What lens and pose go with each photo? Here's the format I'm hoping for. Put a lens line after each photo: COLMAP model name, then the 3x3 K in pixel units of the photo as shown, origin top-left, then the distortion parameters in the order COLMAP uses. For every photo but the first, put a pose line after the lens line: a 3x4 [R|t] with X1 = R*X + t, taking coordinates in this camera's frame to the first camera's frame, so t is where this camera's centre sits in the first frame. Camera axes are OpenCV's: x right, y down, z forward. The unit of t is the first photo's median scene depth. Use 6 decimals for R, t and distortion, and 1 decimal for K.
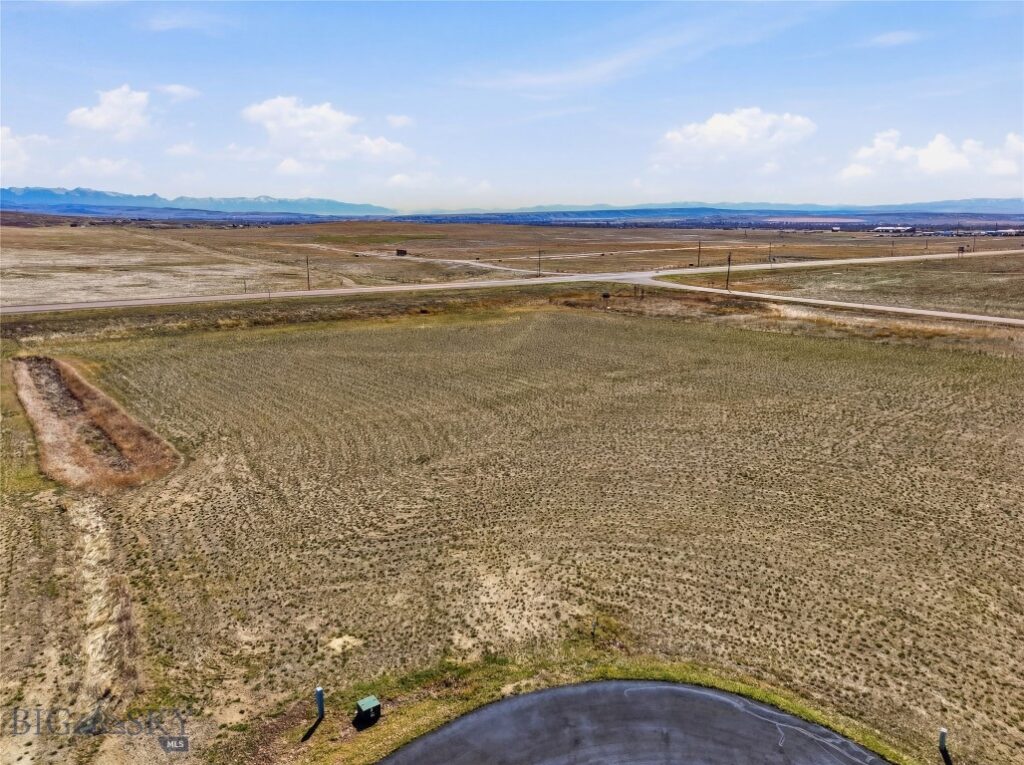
lens RADIAL K [[683.1, 0, 512.0], [0, 683.1, 382.5], [0, 0, 1]] dist [0.021139, -0.022187]
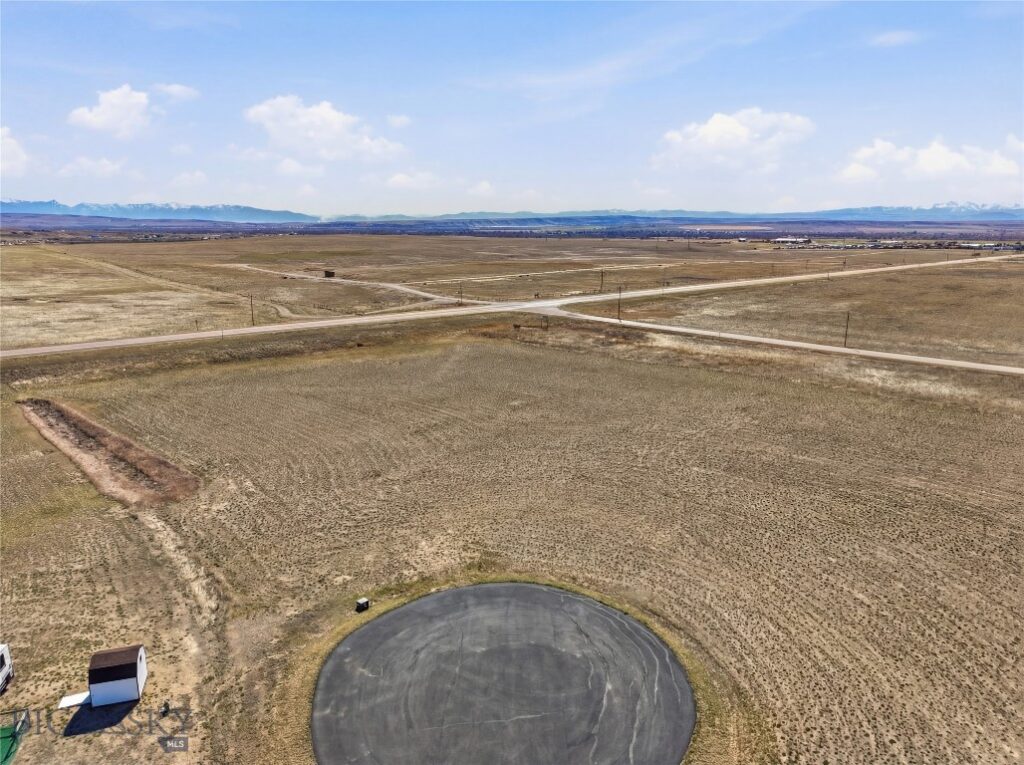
lens RADIAL K [[683.1, 0, 512.0], [0, 683.1, 382.5], [0, 0, 1]] dist [0.021139, -0.022187]
pose [[0.994188, -0.024645, 0.104798, 0.005810], [0.025673, 0.999634, -0.008473, -0.028535], [-0.104551, 0.011114, 0.994457, -0.216901]]
